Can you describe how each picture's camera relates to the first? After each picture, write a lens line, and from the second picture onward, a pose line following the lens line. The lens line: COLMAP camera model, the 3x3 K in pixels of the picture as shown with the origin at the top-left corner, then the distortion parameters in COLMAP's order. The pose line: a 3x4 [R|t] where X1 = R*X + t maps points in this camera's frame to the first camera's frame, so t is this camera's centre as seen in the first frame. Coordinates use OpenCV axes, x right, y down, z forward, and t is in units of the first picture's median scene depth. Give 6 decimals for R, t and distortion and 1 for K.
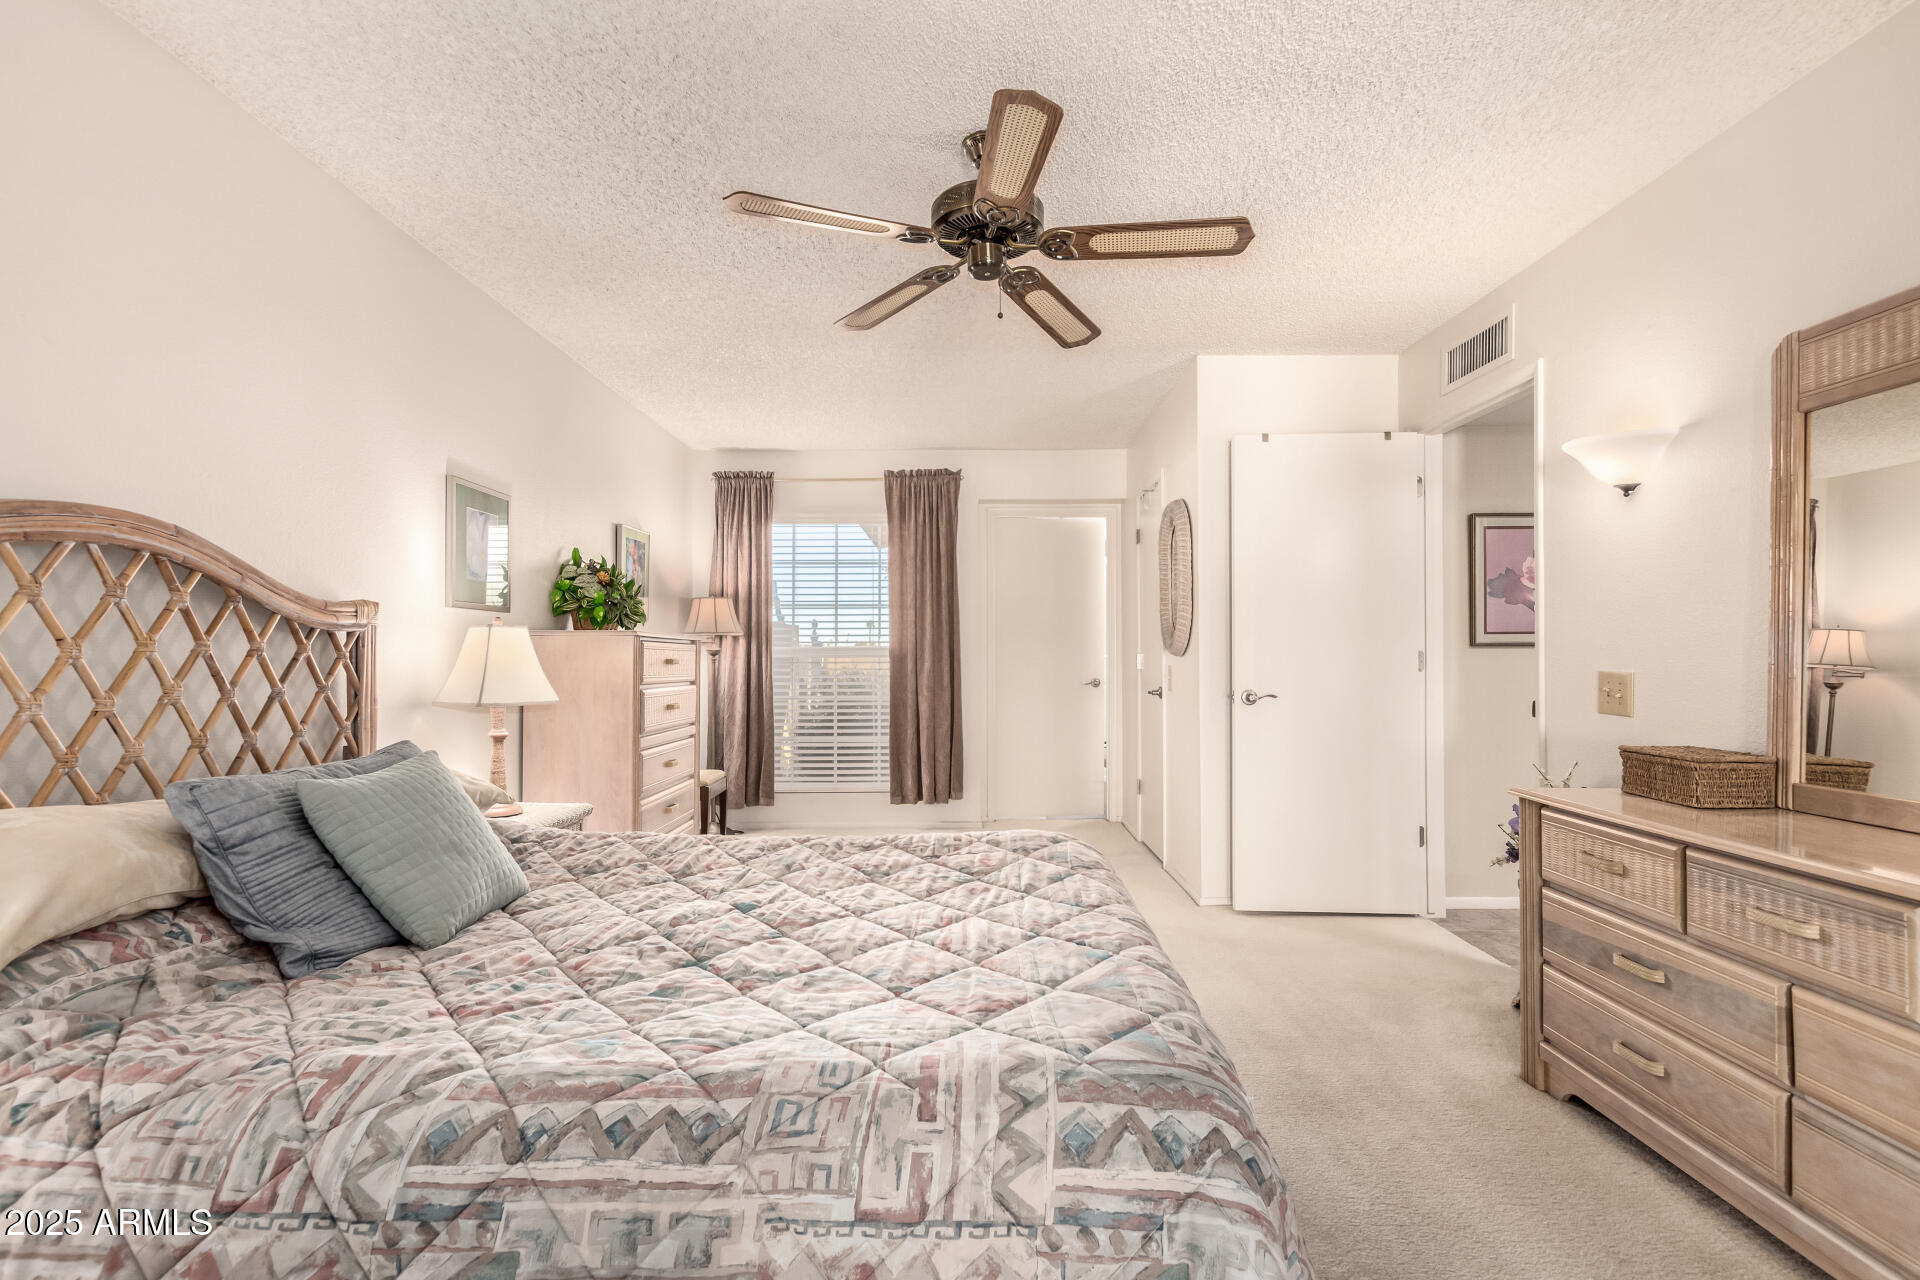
lens RADIAL K [[870.0, 0, 968.7], [0, 870.0, 648.2], [0, 0, 1]] dist [0.006181, -0.003944]
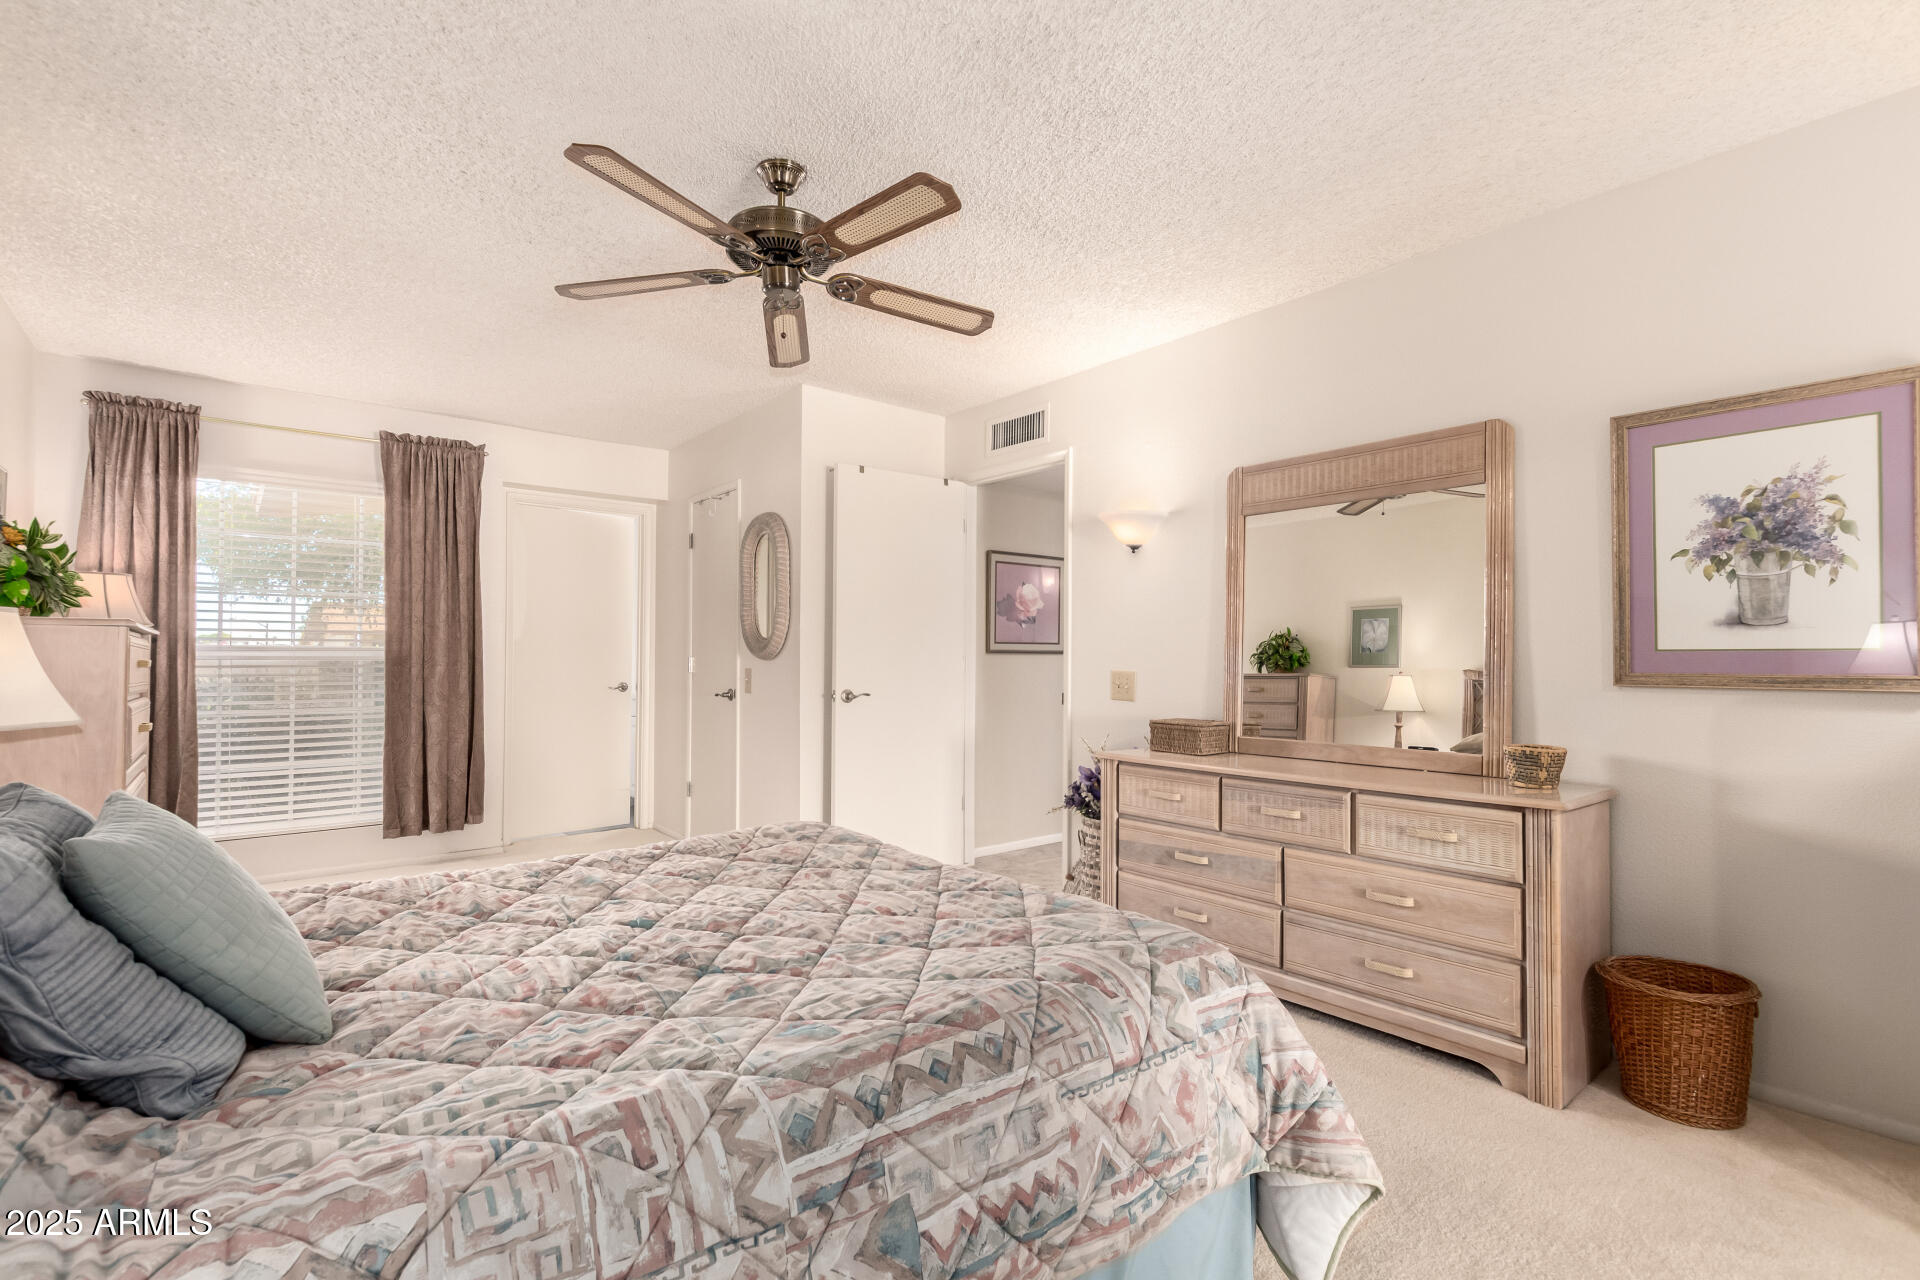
lens RADIAL K [[868.4, 0, 972.3], [0, 868.4, 655.7], [0, 0, 1]] dist [0.001866, -0.001147]
pose [[0.768018, 0.007414, 0.640386, -0.693328], [-0.009313, 0.999957, -0.000407, 0.006773], [-0.640361, -0.005651, 0.768053, 0.064253]]
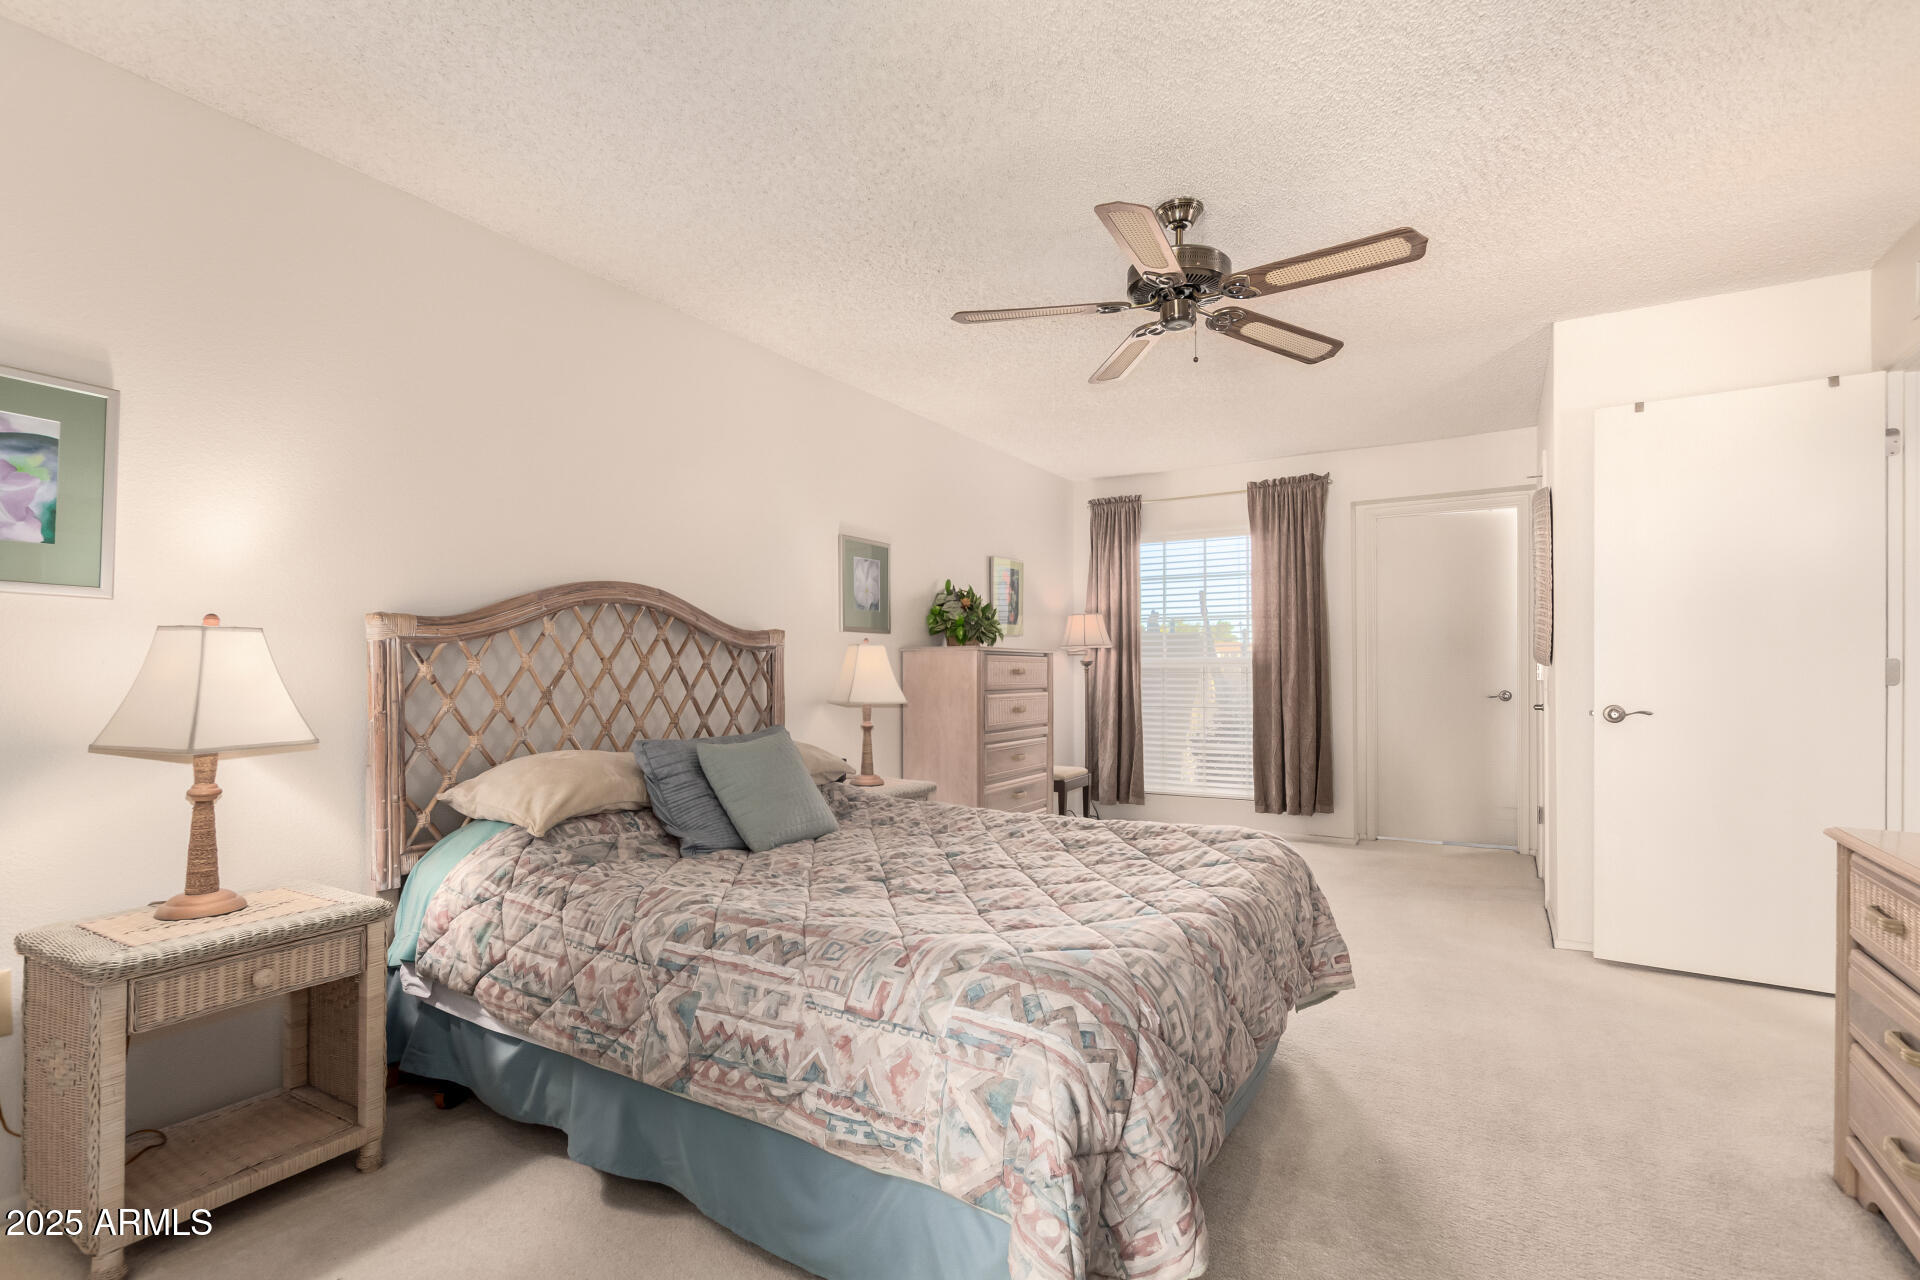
lens RADIAL K [[887.2, 0, 980.2], [0, 887.2, 678.0], [0, 0, 1]] dist [0.003684, 0.000338]
pose [[0.864912, 0.004863, -0.501900, 0.554649], [0.006790, 0.999748, 0.021388, -0.004705], [0.501878, -0.021907, 0.864661, -0.185268]]
